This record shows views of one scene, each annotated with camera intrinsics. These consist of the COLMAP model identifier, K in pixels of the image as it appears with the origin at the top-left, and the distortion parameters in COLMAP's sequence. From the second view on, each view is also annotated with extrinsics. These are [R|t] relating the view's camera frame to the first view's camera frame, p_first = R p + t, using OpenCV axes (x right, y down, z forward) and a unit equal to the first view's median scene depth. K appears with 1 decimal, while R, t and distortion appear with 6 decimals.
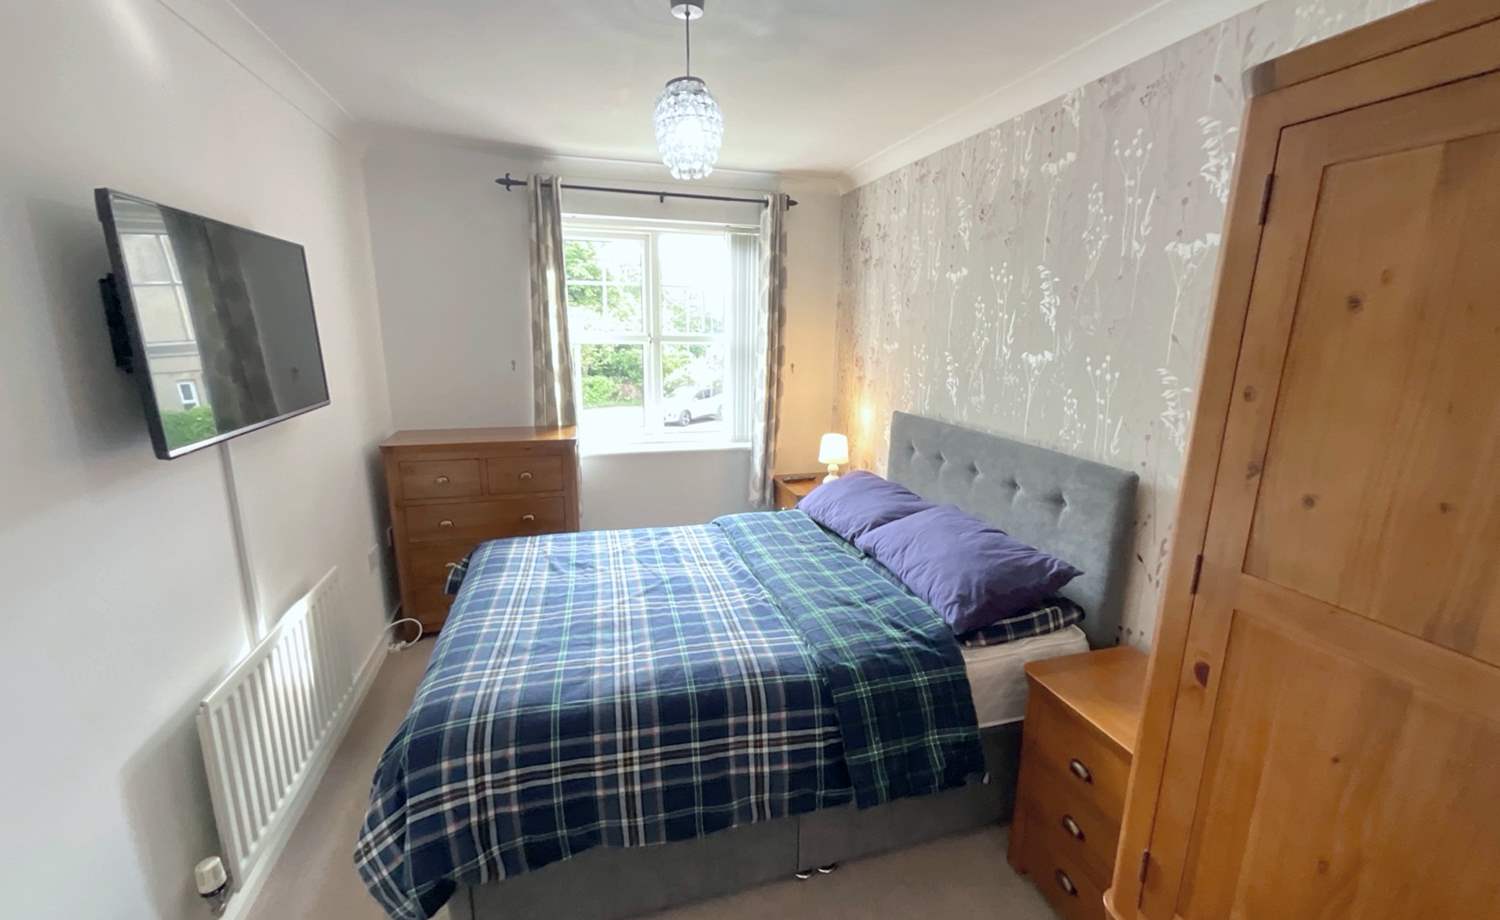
lens RADIAL K [[606.0, 0, 749.4], [0, 606.0, 455.7], [0, 0, 1]] dist [-0.009130, 0.000044]
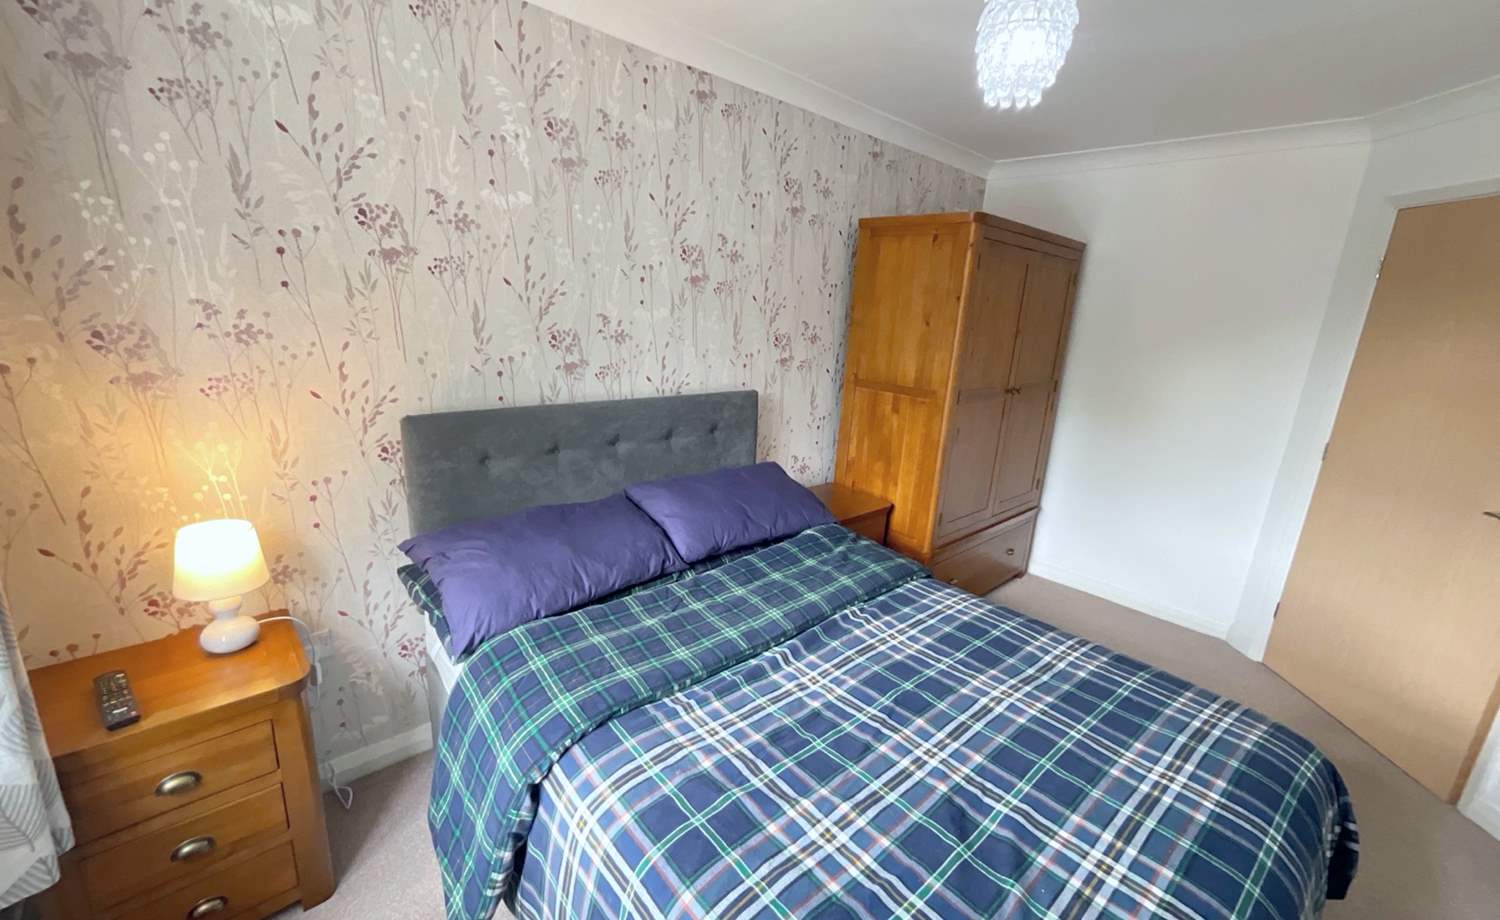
lens RADIAL K [[606.0, 0, 752.7], [0, 606.0, 462.2], [0, 0, 1]] dist [-0.009130, 0.000044]
pose [[-0.441462, -0.261999, 0.858177, -0.631938], [0.125374, 0.929027, 0.348124, -0.303234], [-0.888478, 0.261277, -0.377282, 1.481467]]
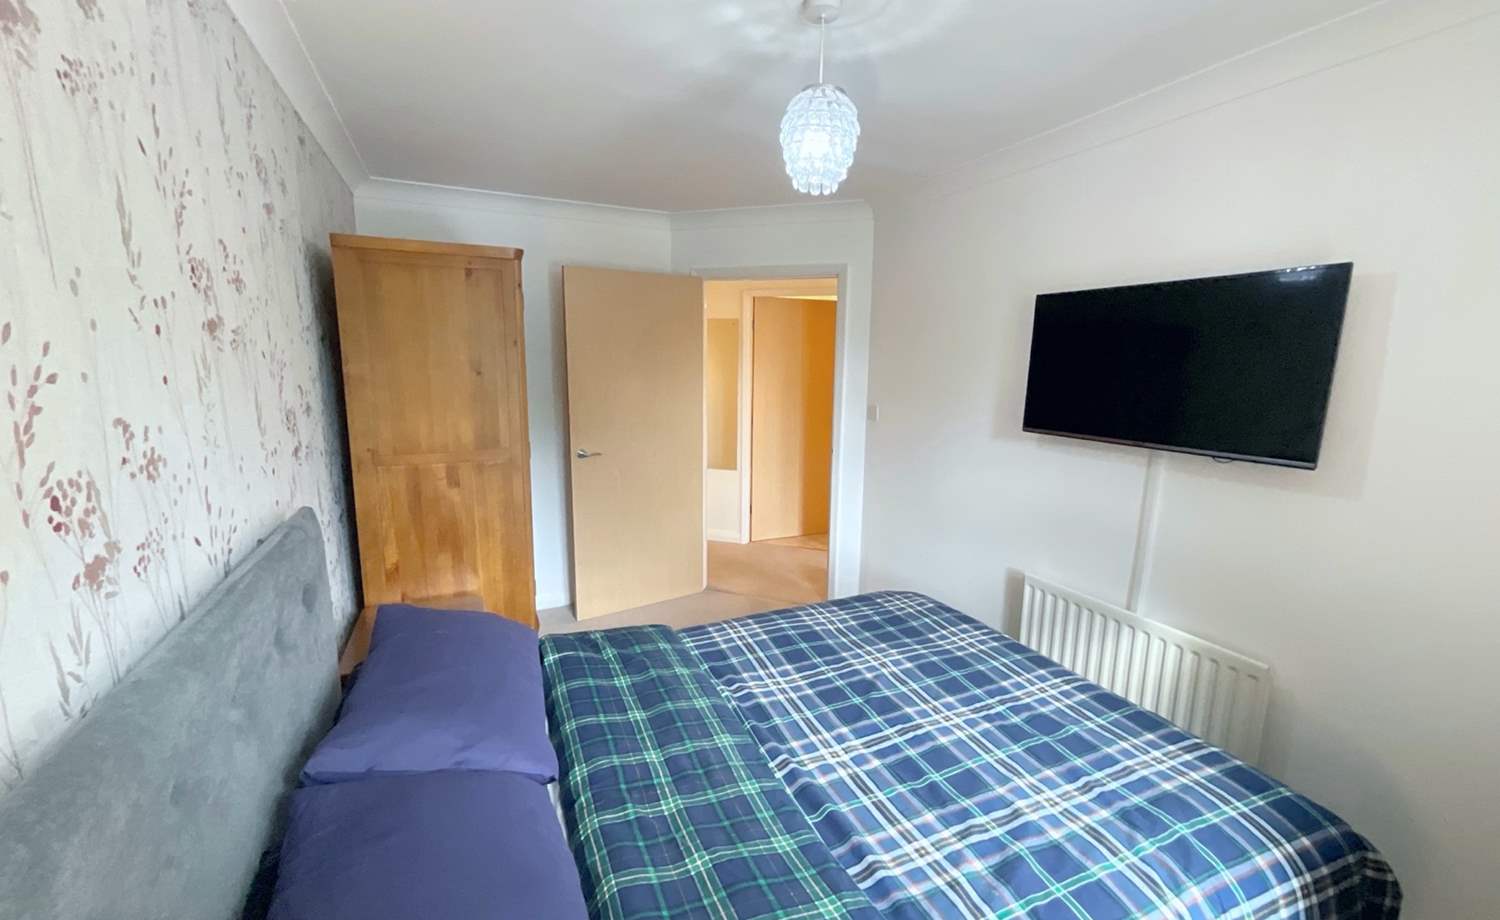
lens RADIAL K [[606.0, 0, 747.5], [0, 606.0, 463.2], [0, 0, 1]] dist [-0.009130, 0.000044]
pose [[-0.989039, 0.004154, -0.147596, 0.118610], [-0.051464, 0.927223, 0.370956, -0.360563], [0.138396, 0.374486, -0.916846, 1.715697]]
